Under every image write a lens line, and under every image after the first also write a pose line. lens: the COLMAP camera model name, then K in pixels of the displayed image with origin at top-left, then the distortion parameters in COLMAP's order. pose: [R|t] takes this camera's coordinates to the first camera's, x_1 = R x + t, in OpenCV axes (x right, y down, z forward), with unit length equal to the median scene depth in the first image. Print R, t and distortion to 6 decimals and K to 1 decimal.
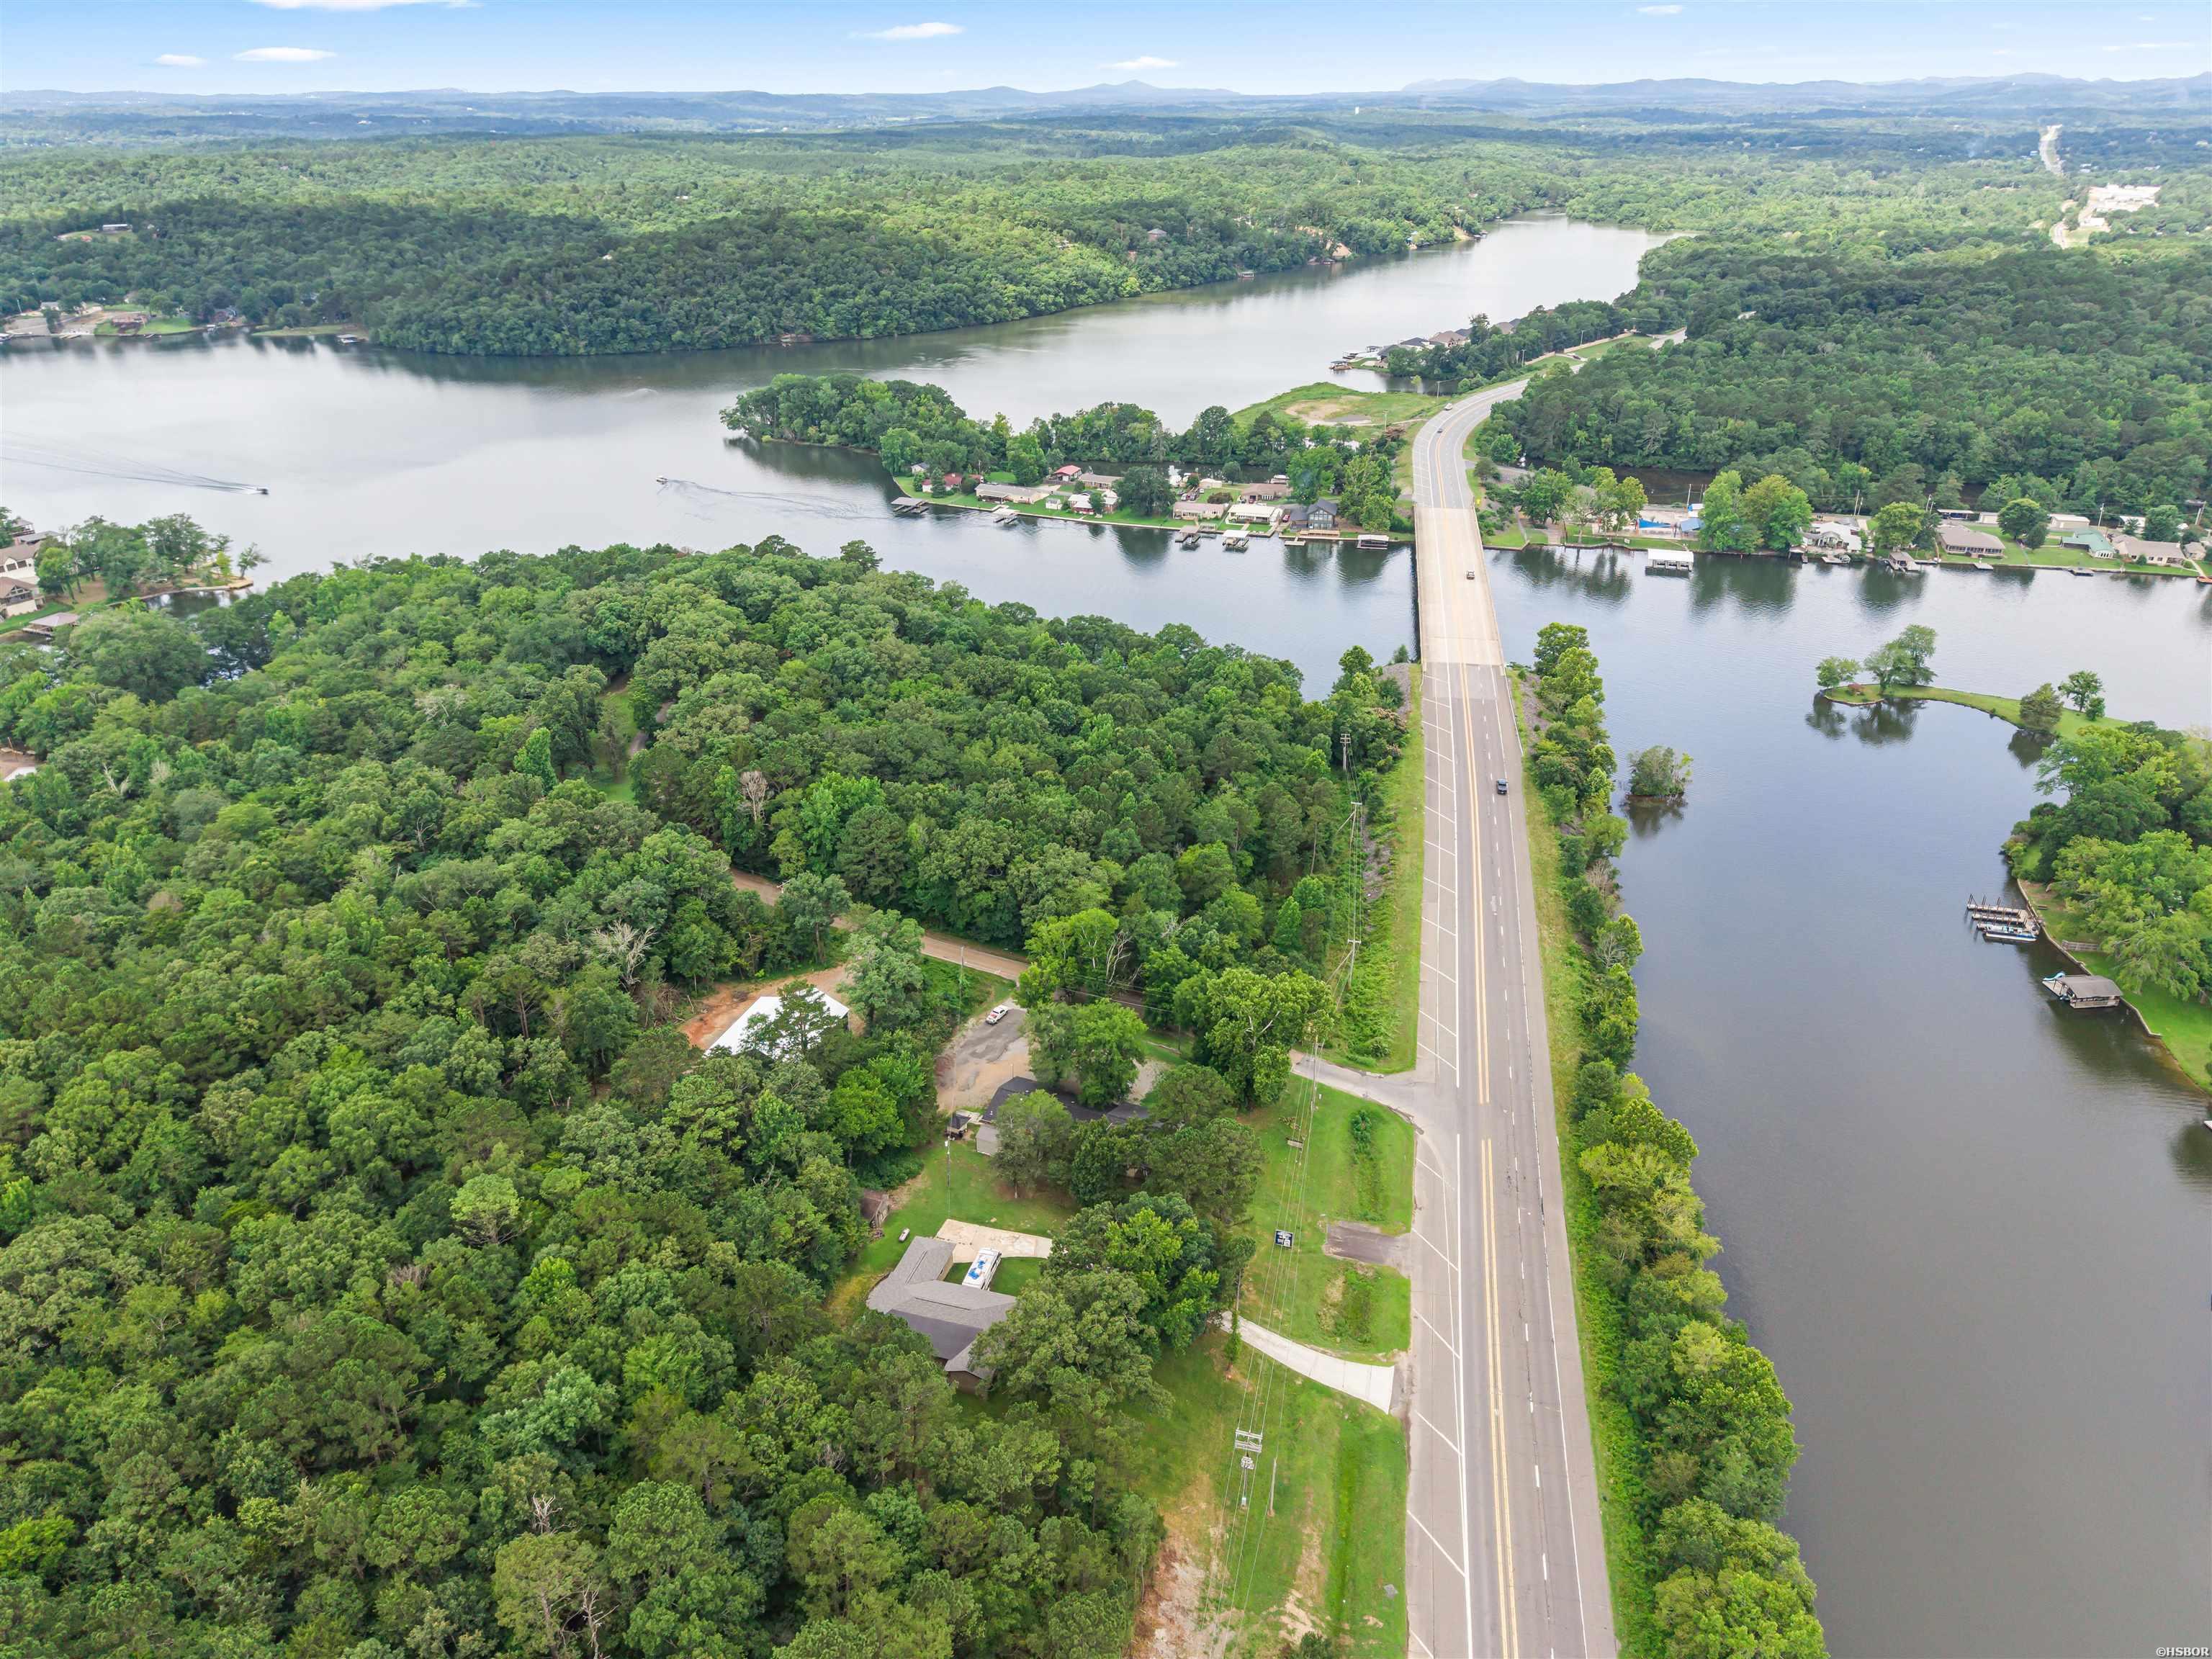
lens RADIAL K [[1538.0, 0, 1106.0], [0, 1538.0, 829.5], [0, 0, 1]] dist [0.019297, -0.023969]
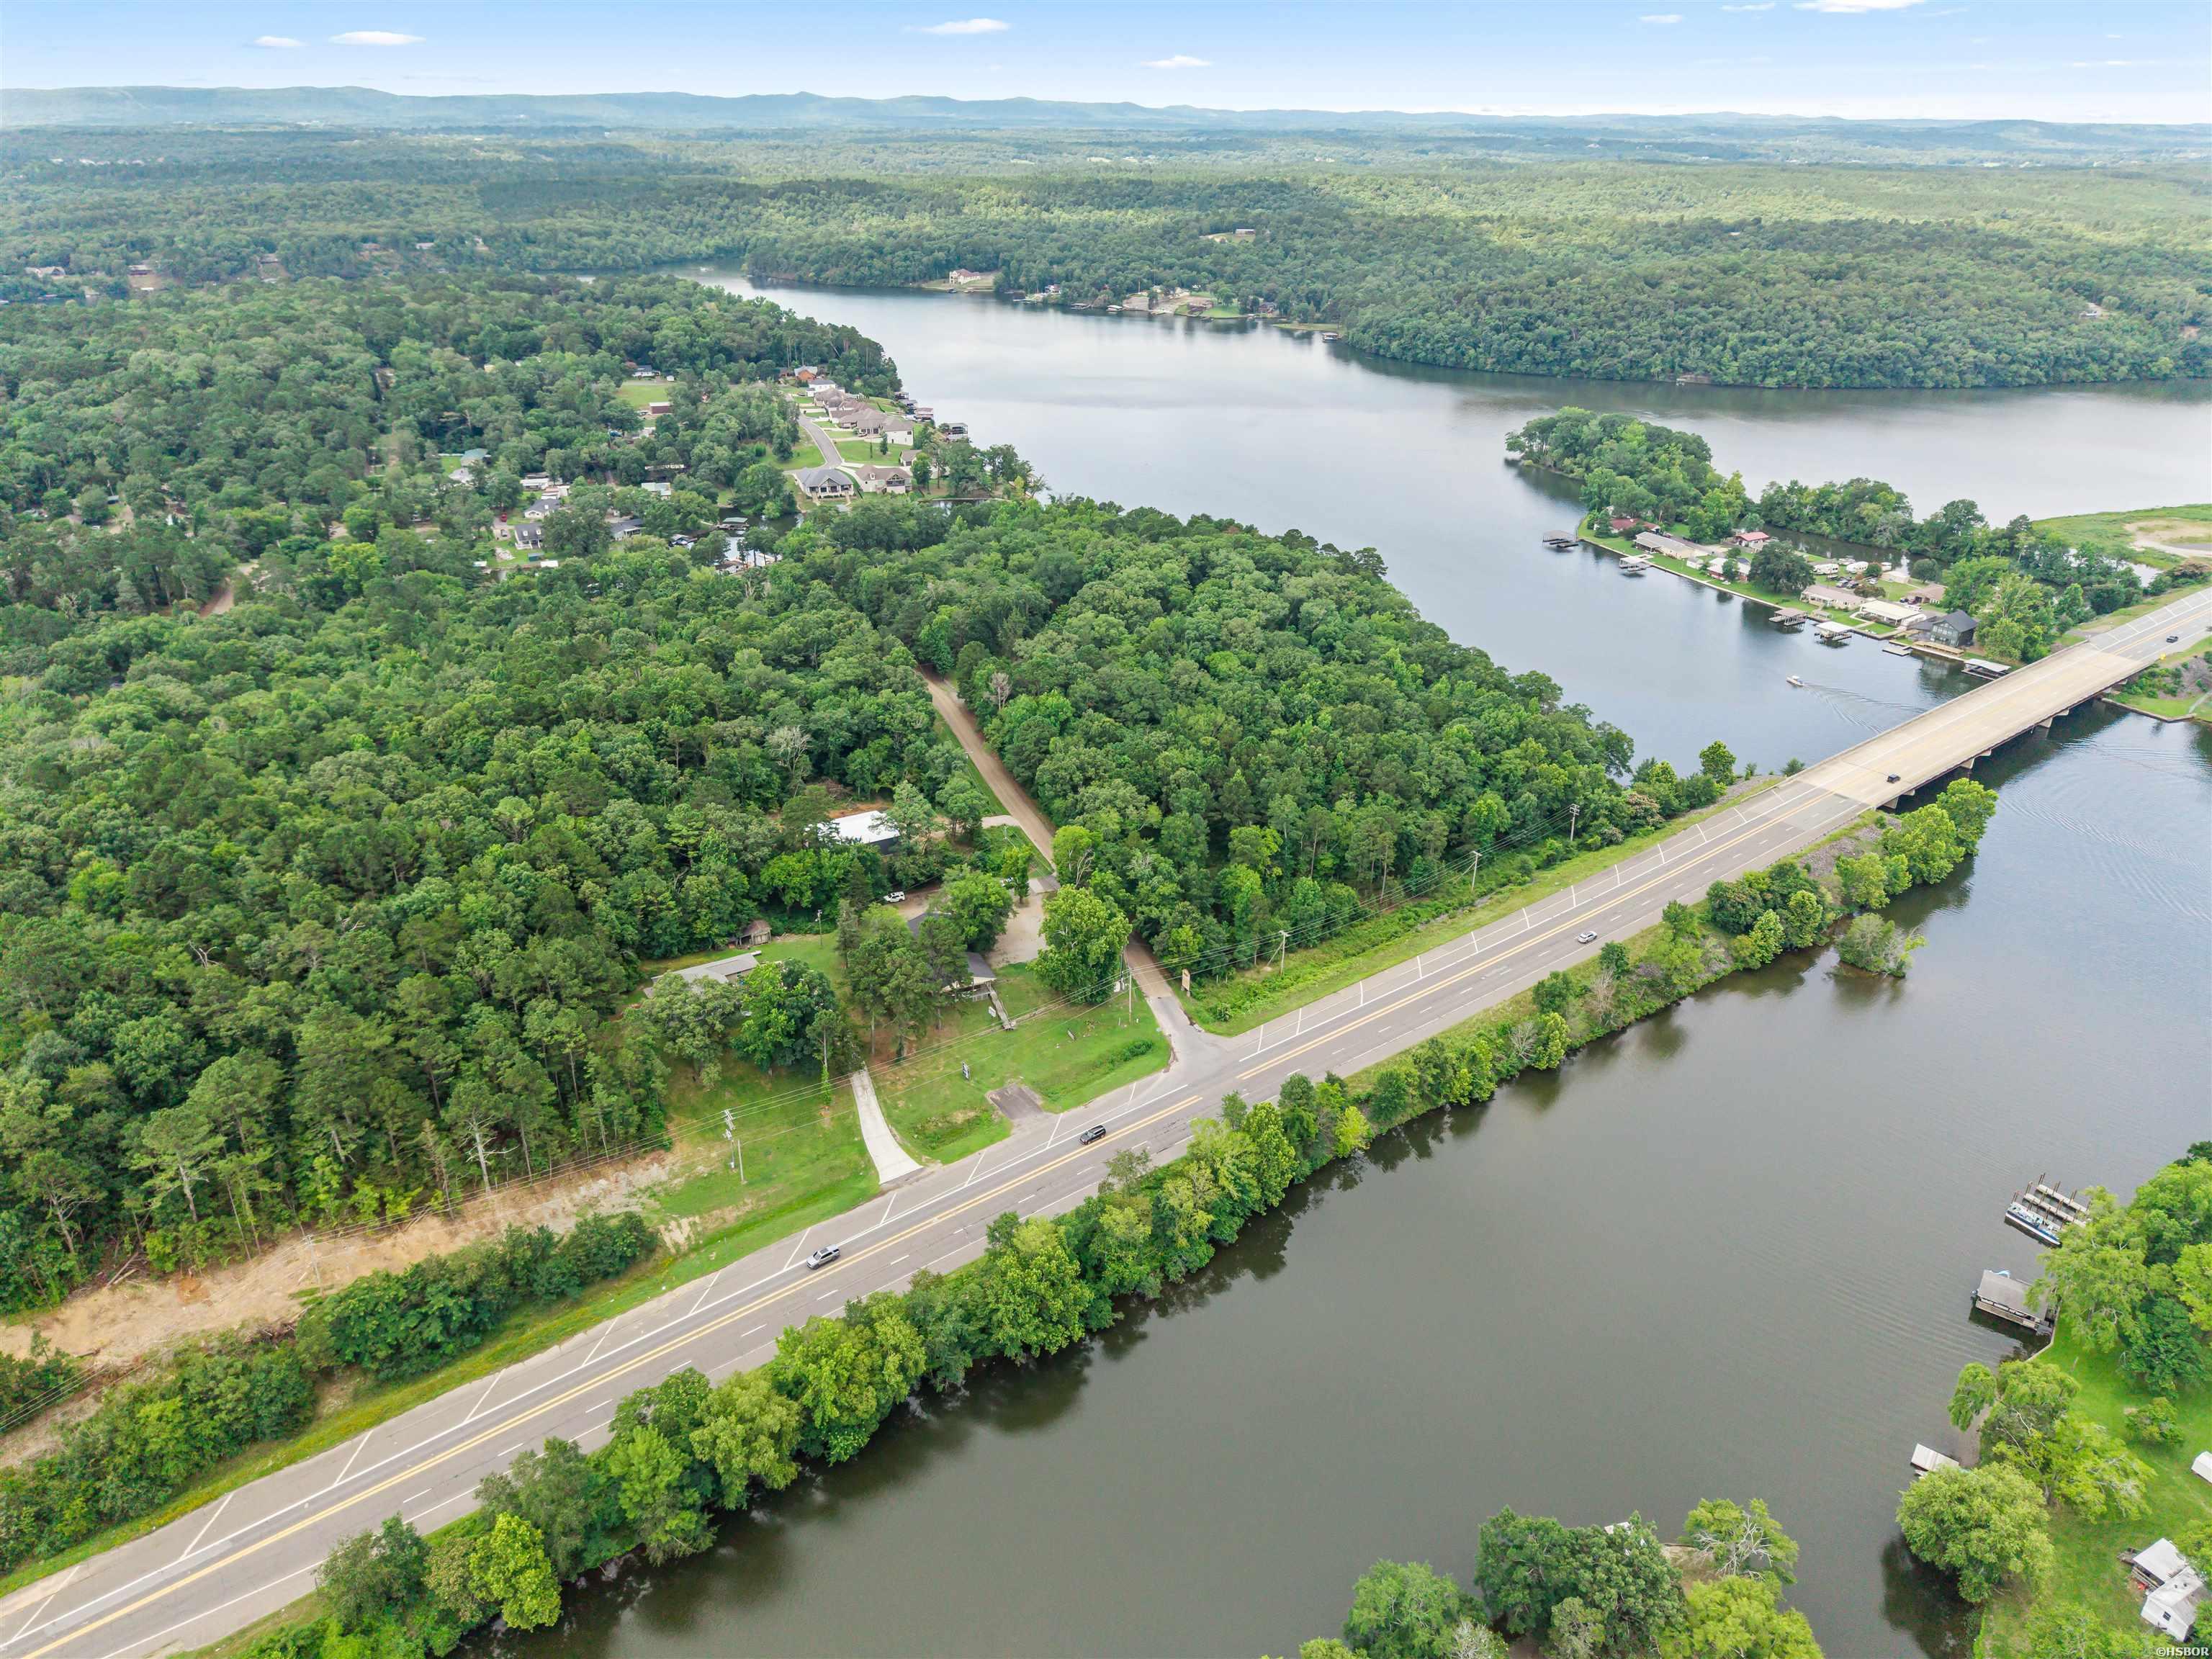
lens RADIAL K [[1489.6, 0, 1106.0], [0, 1489.6, 829.5], [0, 0, 1]] dist [0.029190, -0.031027]
pose [[0.741131, 0.300062, -0.600573, 0.270538], [-0.300523, 0.948208, 0.102893, -0.028382], [0.600343, 0.104229, 0.792922, 0.014687]]
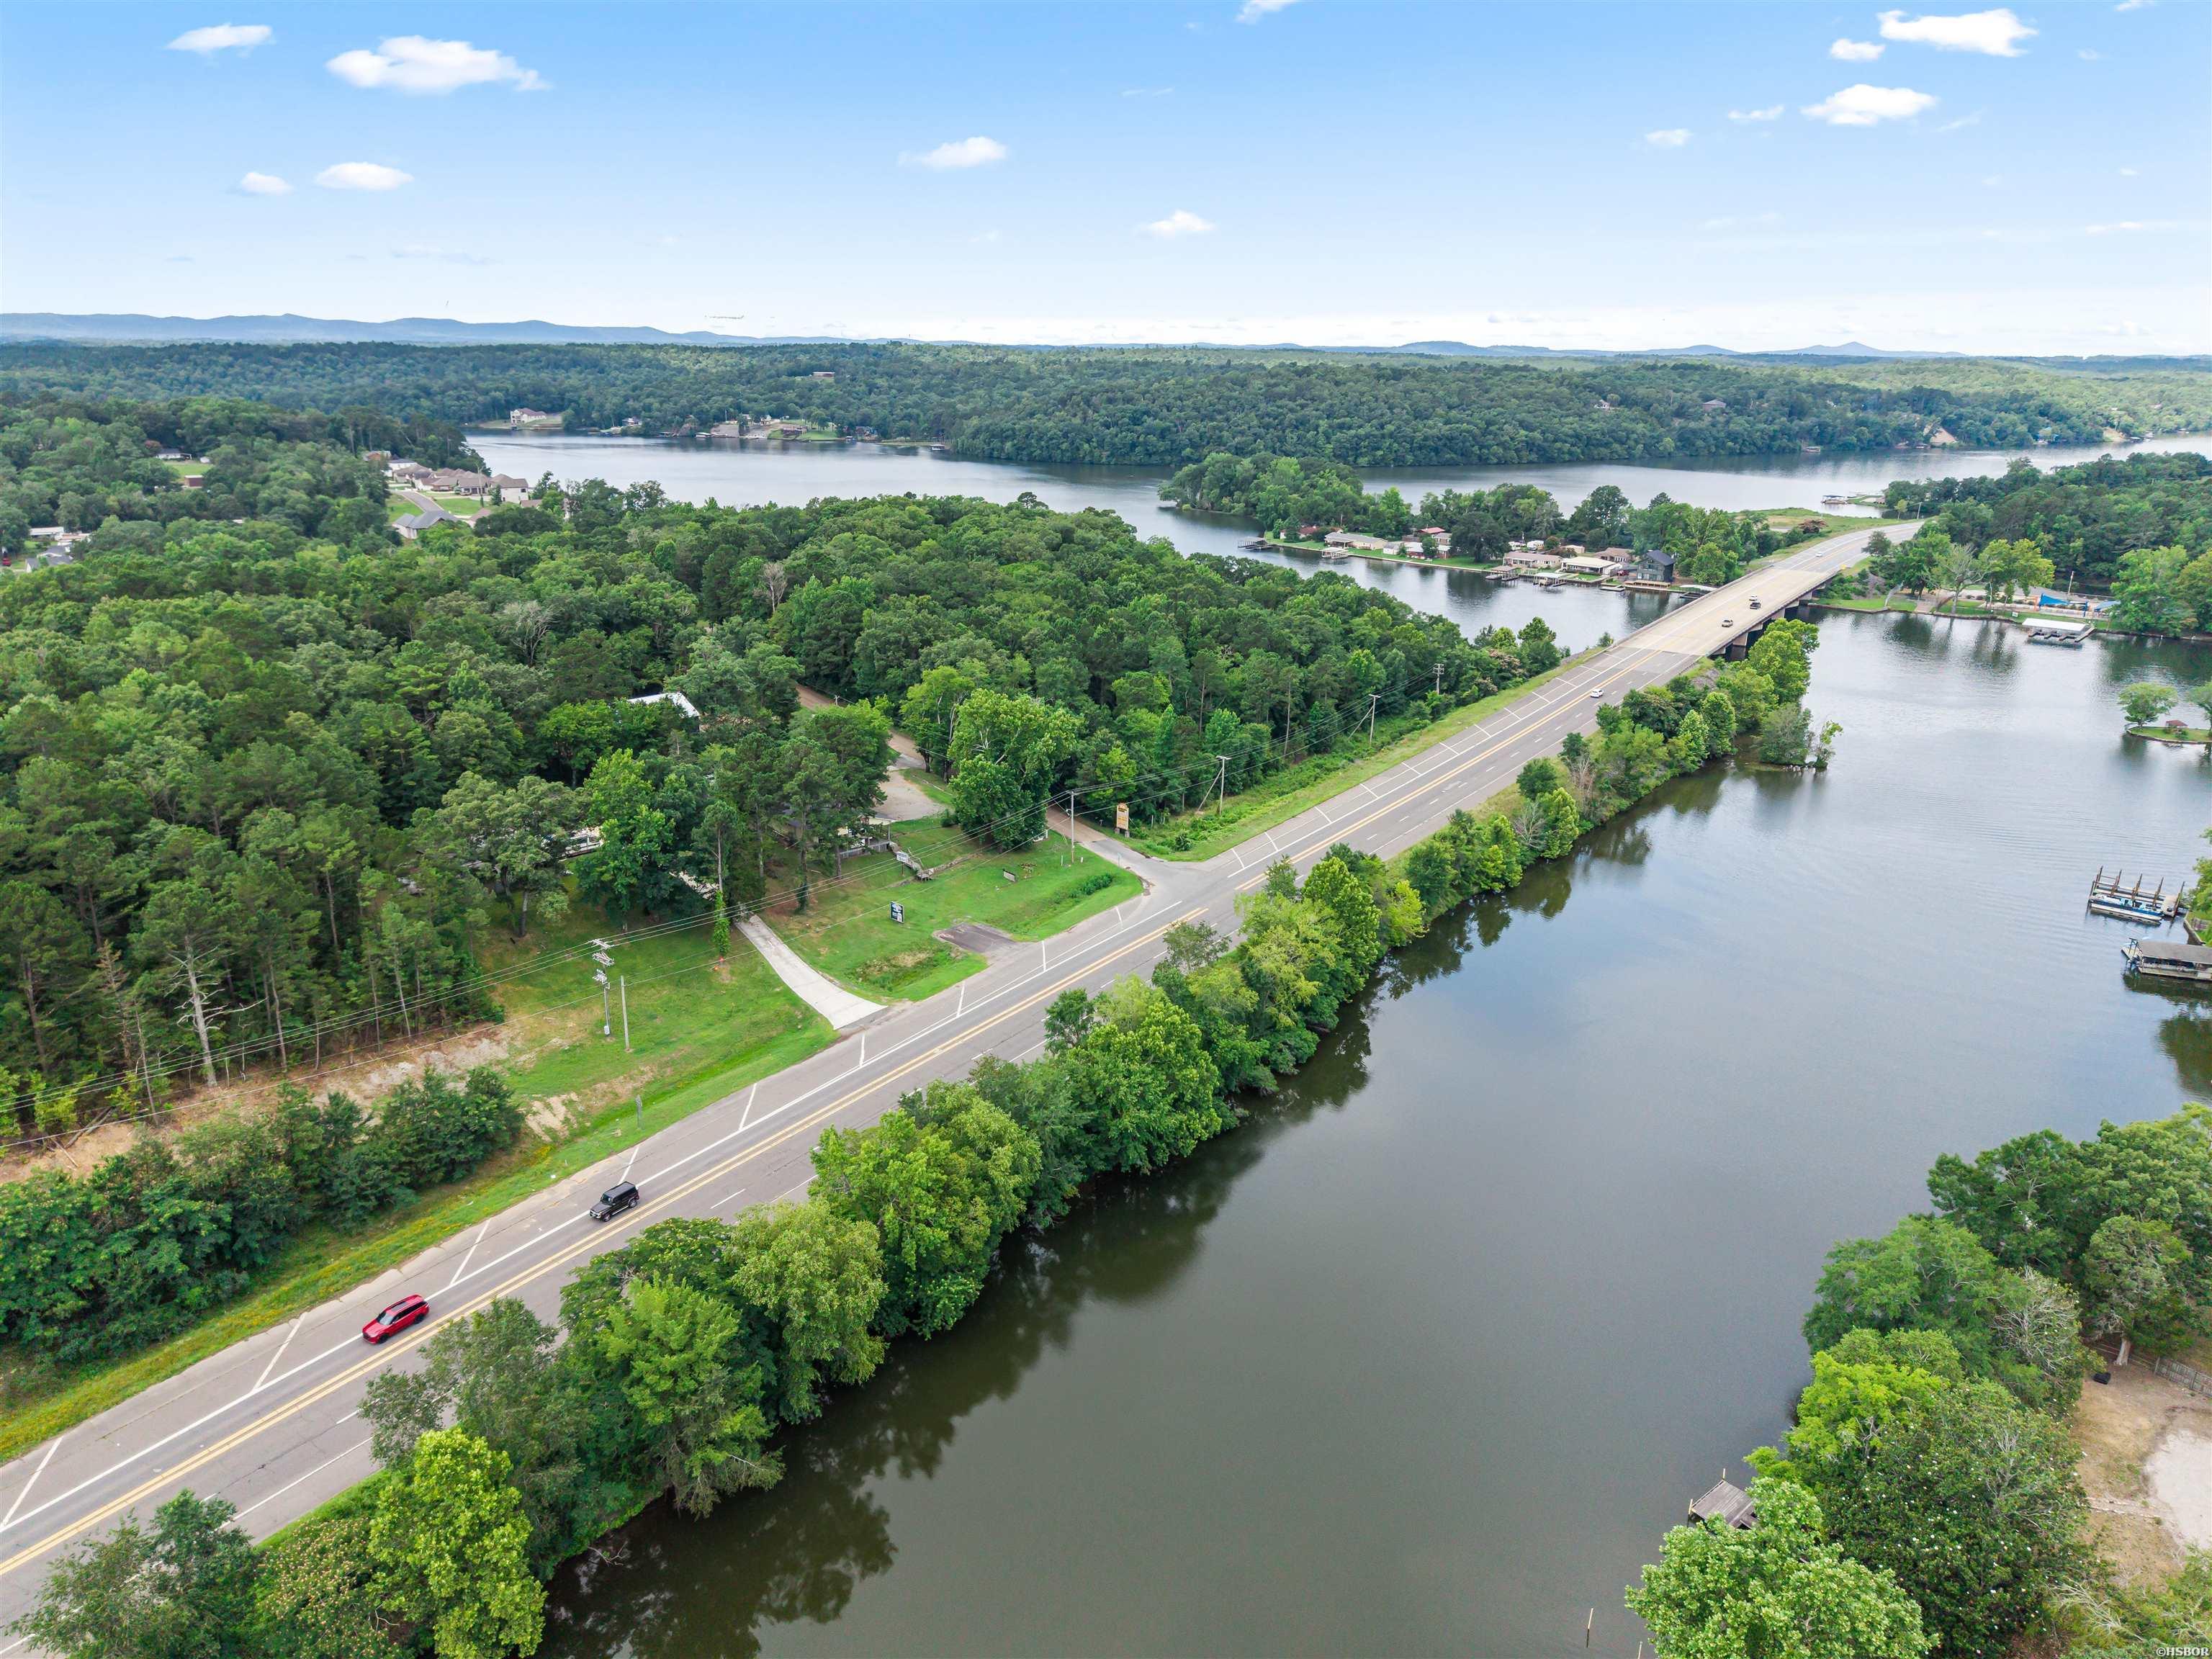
lens RADIAL K [[1489.6, 0, 1106.0], [0, 1489.6, 829.5], [0, 0, 1]] dist [0.029190, -0.031027]
pose [[0.907086, 0.138393, -0.397544, 0.178482], [-0.192640, 0.976189, -0.099721, 0.084848], [0.374278, 0.167039, 0.912148, 0.059481]]
